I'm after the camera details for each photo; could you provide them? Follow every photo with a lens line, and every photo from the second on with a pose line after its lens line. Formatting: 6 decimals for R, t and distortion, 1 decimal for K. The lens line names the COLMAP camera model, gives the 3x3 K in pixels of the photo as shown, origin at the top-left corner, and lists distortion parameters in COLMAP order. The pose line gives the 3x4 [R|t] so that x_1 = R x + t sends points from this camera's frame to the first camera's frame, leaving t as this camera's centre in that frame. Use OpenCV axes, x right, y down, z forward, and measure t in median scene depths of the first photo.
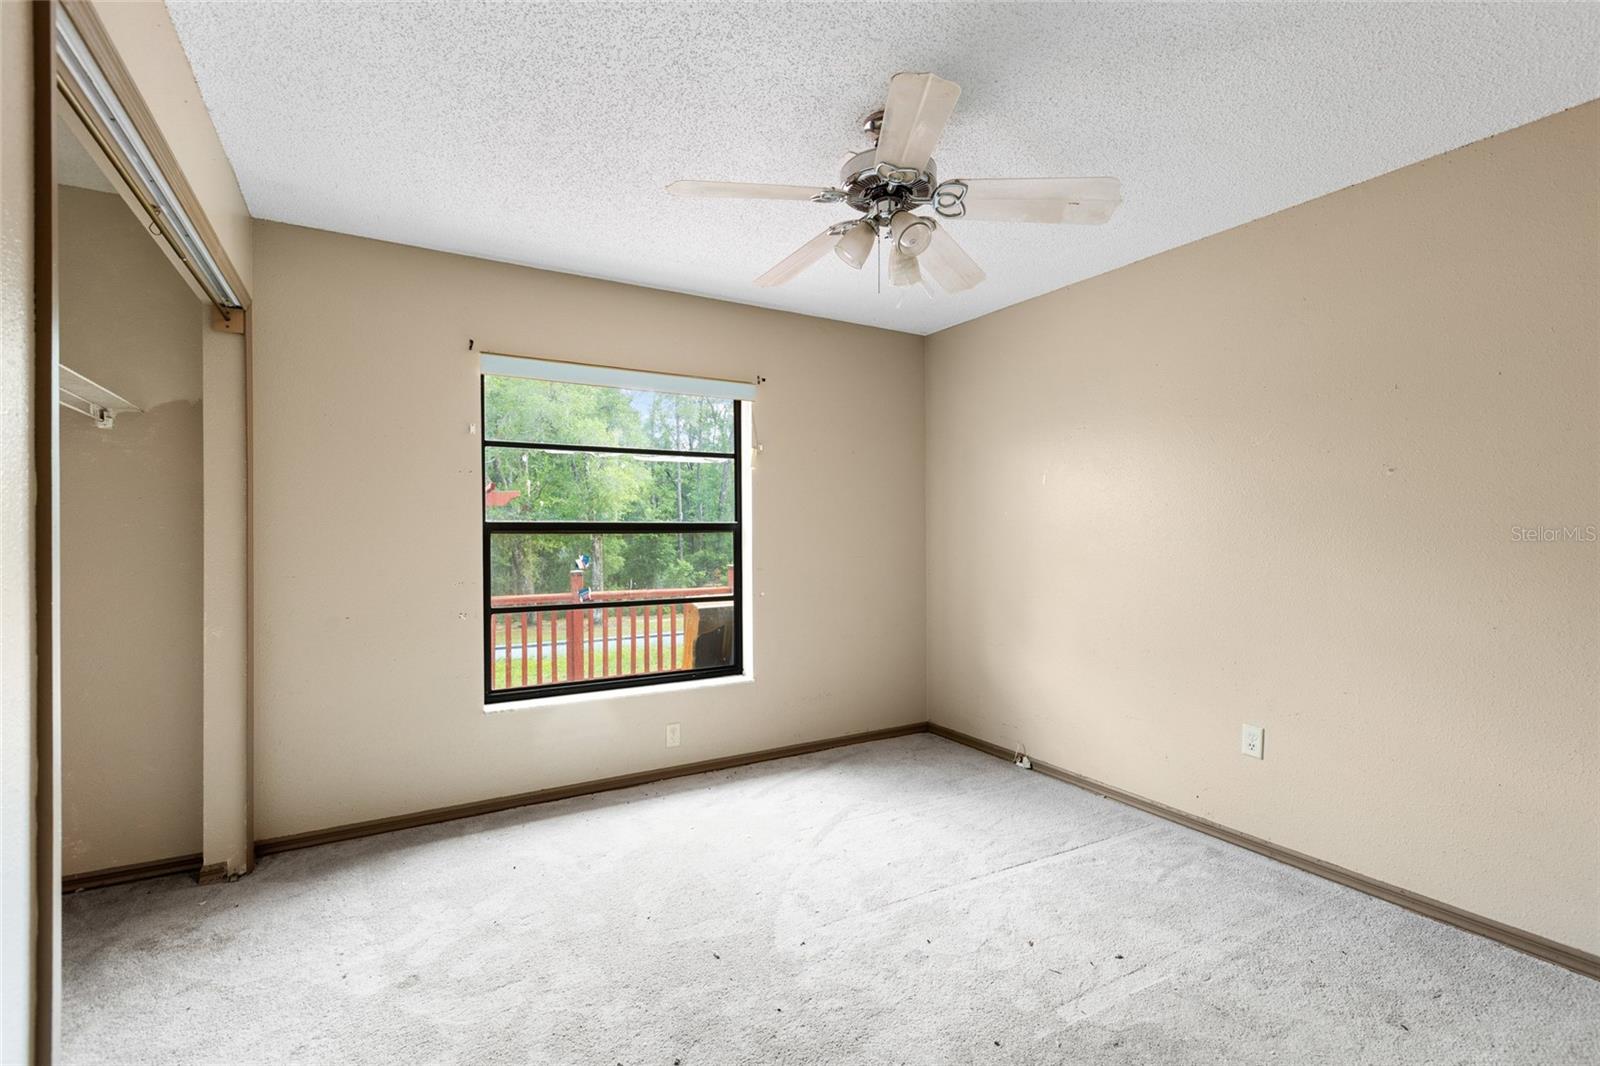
lens RADIAL K [[745.1, 0, 800.0], [0, 745.1, 533.0], [0, 0, 1]] dist [-0.000401, 0.000516]
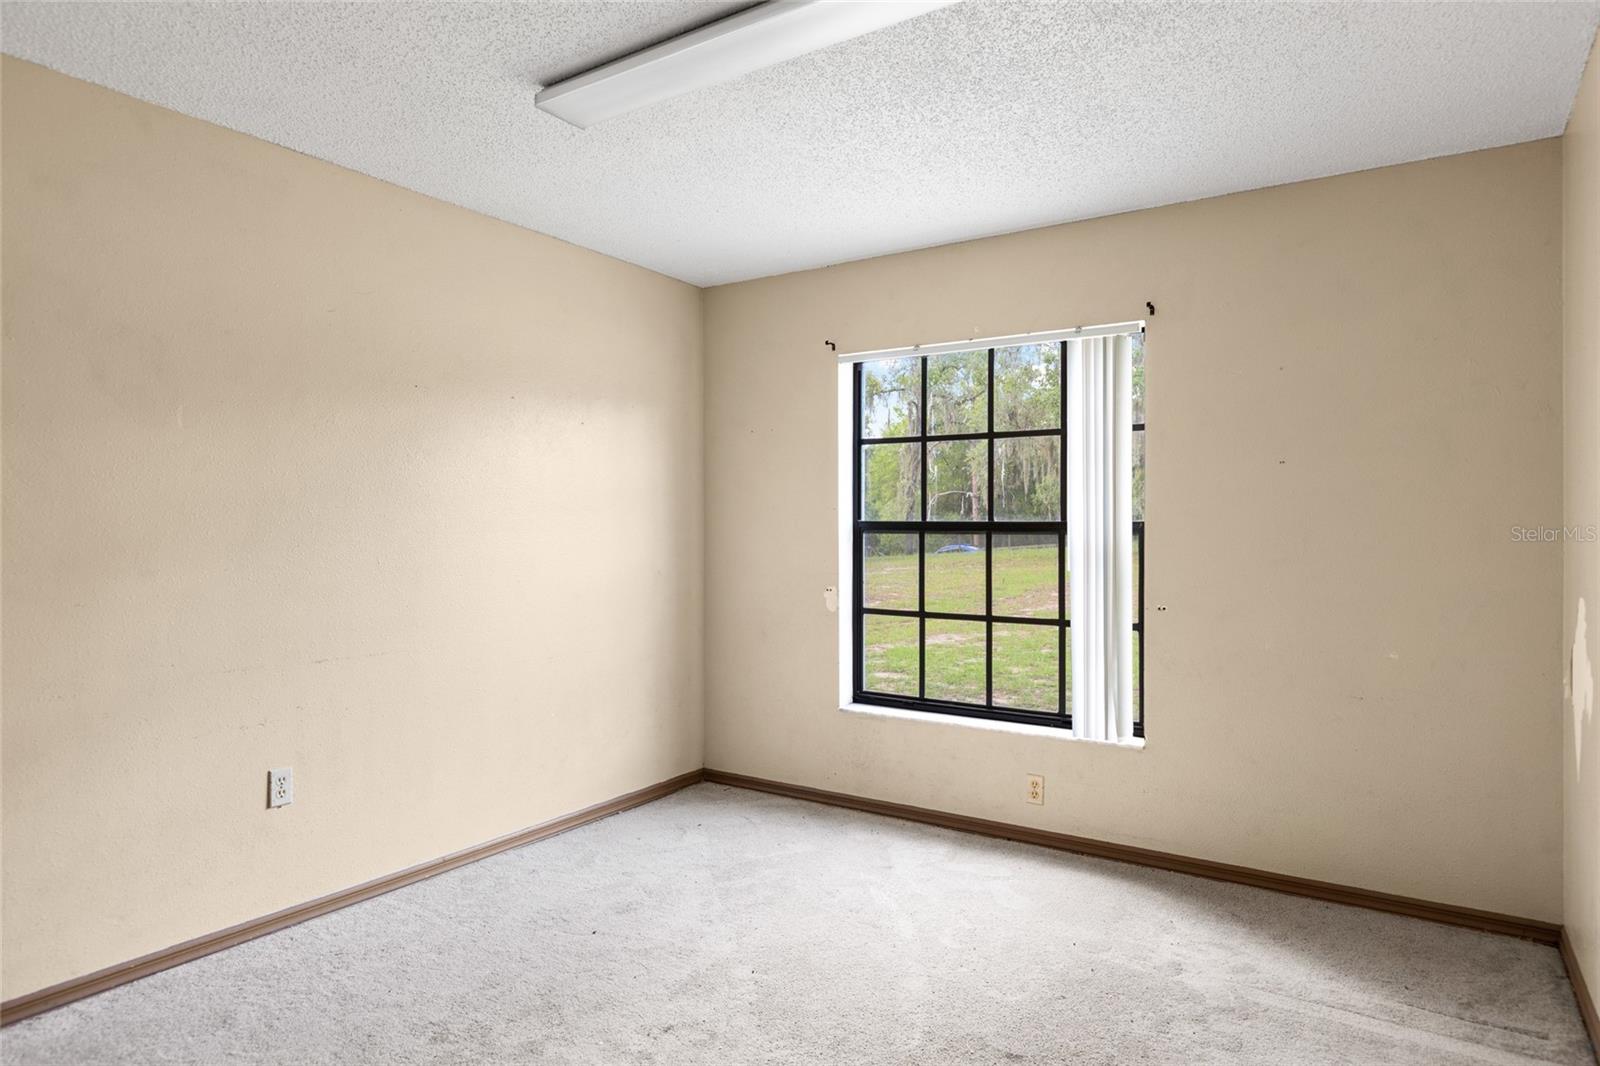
lens RADIAL K [[926.5, 0, 797.8], [0, 926.5, 528.9], [0, 0, 1]] dist [-0.005953, -0.000067]
pose [[0.444084, 0.004542, -0.895974, 0.646222], [-0.007546, 0.999971, 0.001329, -0.005589], [0.895953, 0.006171, 0.444105, 0.367655]]
